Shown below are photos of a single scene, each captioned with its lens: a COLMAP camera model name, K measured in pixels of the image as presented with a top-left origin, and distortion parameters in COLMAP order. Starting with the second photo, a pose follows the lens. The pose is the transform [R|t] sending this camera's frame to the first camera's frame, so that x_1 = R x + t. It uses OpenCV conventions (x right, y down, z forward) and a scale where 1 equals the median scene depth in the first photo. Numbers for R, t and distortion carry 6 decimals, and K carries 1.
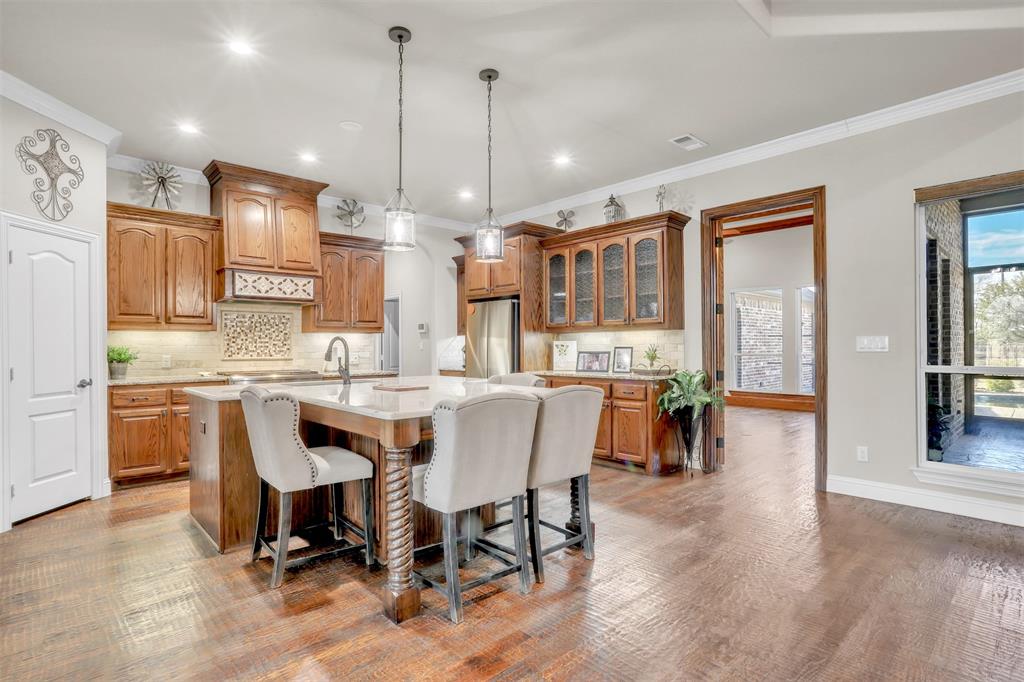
lens RADIAL K [[509.7, 0, 507.6], [0, 509.7, 344.9], [0, 0, 1]] dist [-0.024081, 0.008487]
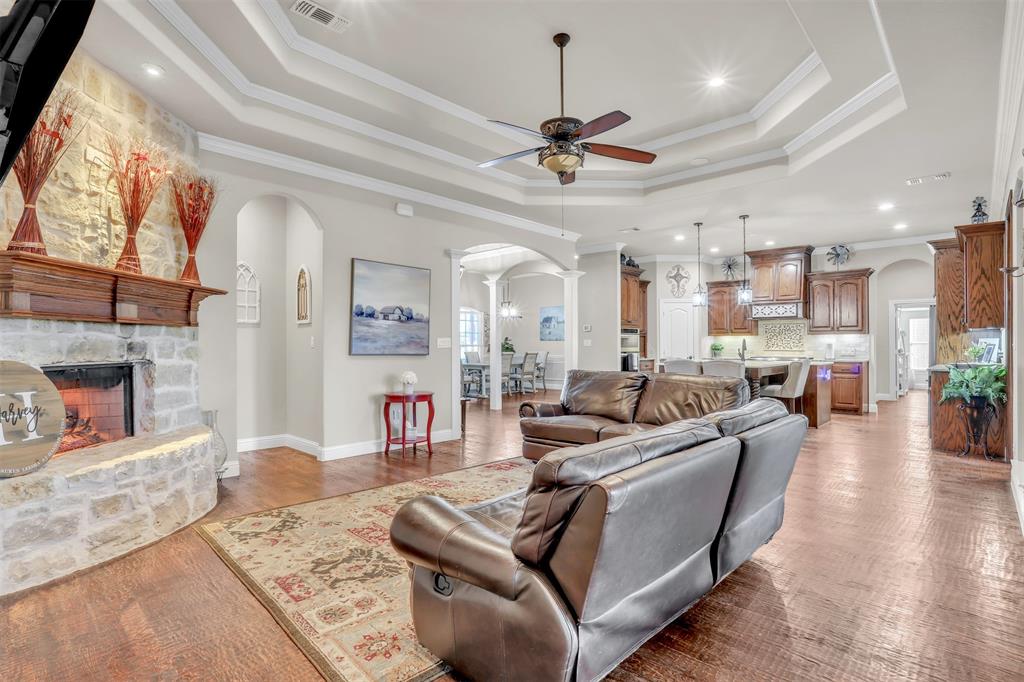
lens RADIAL K [[509.7, 0, 510.7], [0, 509.7, 344.4], [0, 0, 1]] dist [-0.024081, 0.008487]
pose [[0.072630, 0.002456, -0.997356, 1.341108], [0.001515, 0.999996, 0.002572, 0.001508], [0.997358, -0.001697, 0.072626, -0.095583]]
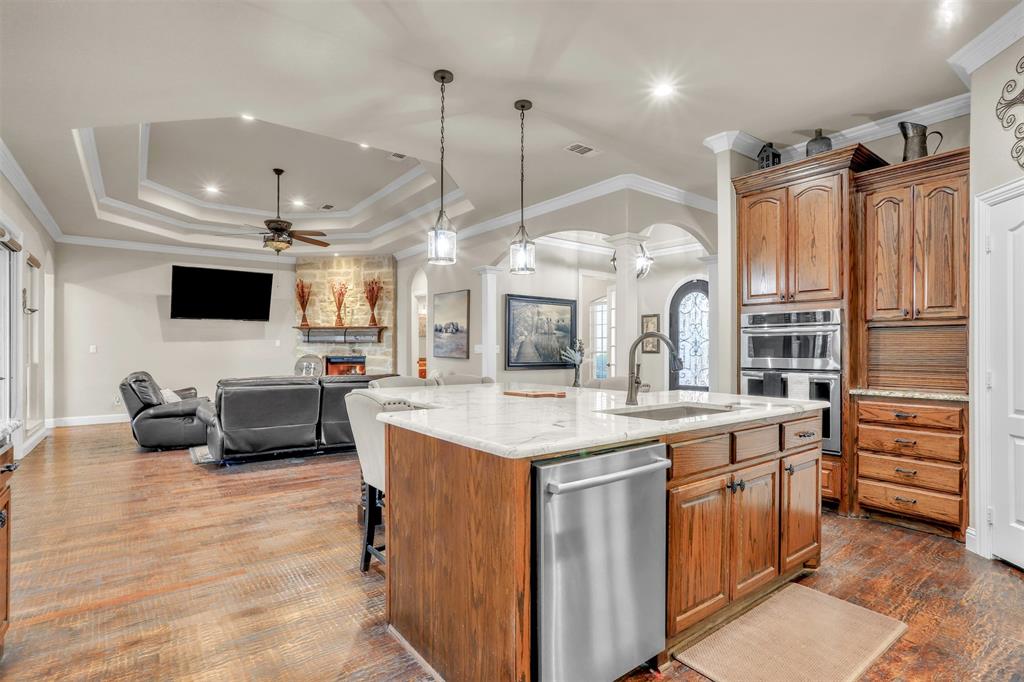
lens RADIAL K [[509.7, 0, 511.6], [0, 509.7, 346.4], [0, 0, 1]] dist [-0.024081, 0.008487]
pose [[-0.995740, 0.002574, 0.092166, -0.172000], [0.001878, 0.999969, -0.007646, 0.004736], [-0.092183, -0.007441, -0.995714, 1.306850]]
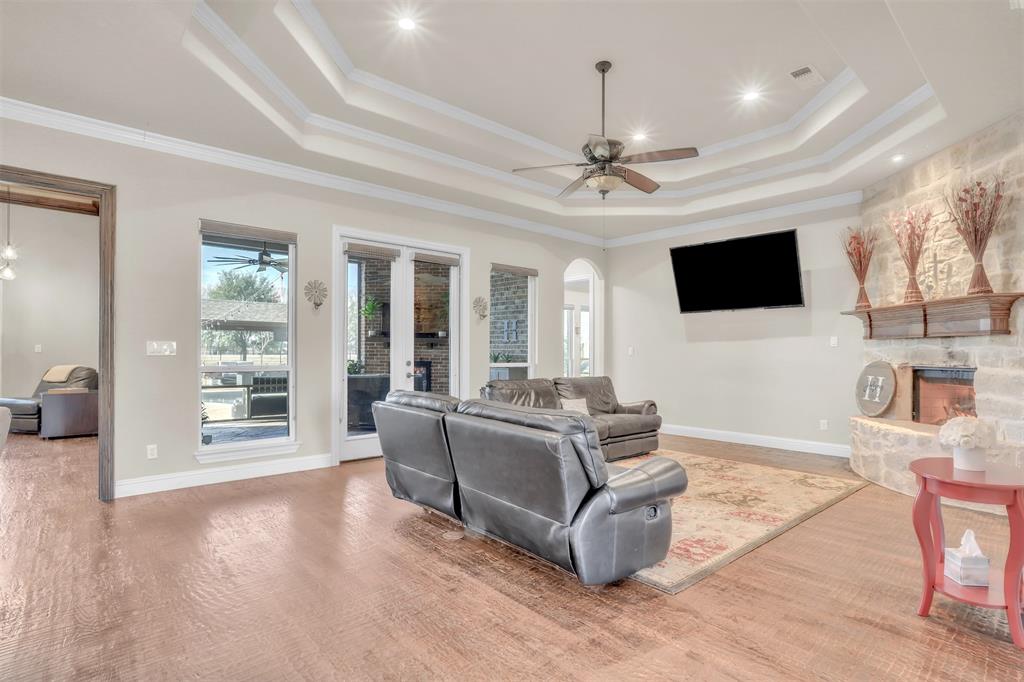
lens RADIAL K [[509.7, 0, 509.6], [0, 509.7, 350.7], [0, 0, 1]] dist [-0.024081, 0.008487]
pose [[0.013255, 0.002902, 0.999908, -0.274192], [-0.003324, 0.999990, -0.002858, 0.003474], [-0.999907, -0.003286, 0.013265, 0.184051]]
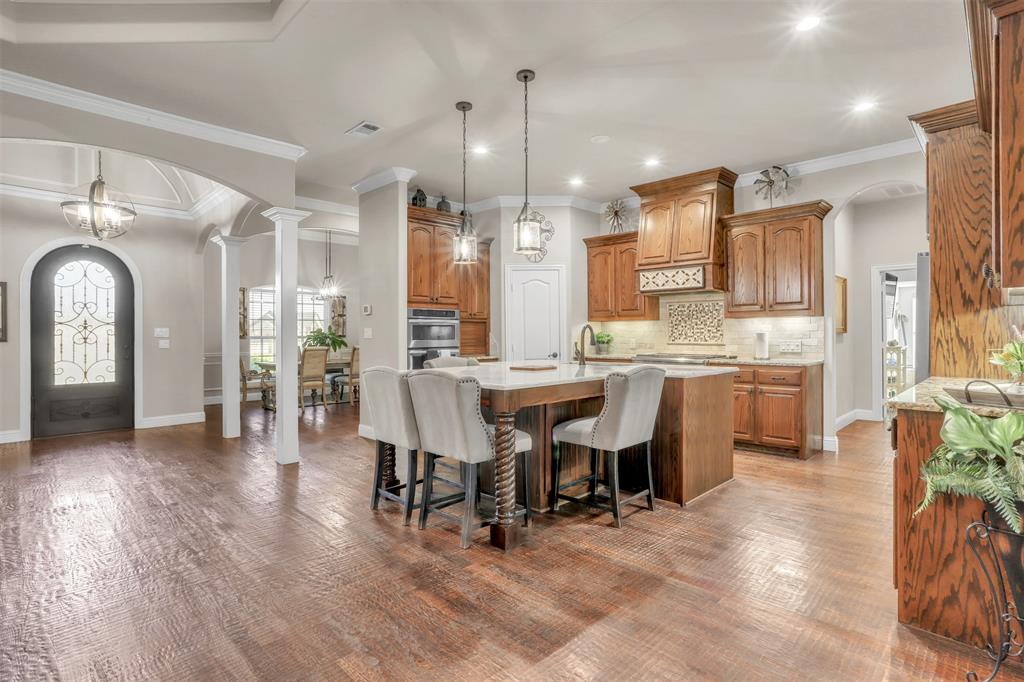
lens RADIAL K [[509.7, 0, 512.3], [0, 509.7, 336.8], [0, 0, 1]] dist [-0.024081, 0.008487]
pose [[0.044455, 0.008496, -0.998975, 0.668507], [0.007109, 0.999936, 0.008820, 0.000358], [0.998986, -0.007494, 0.044392, 0.607791]]
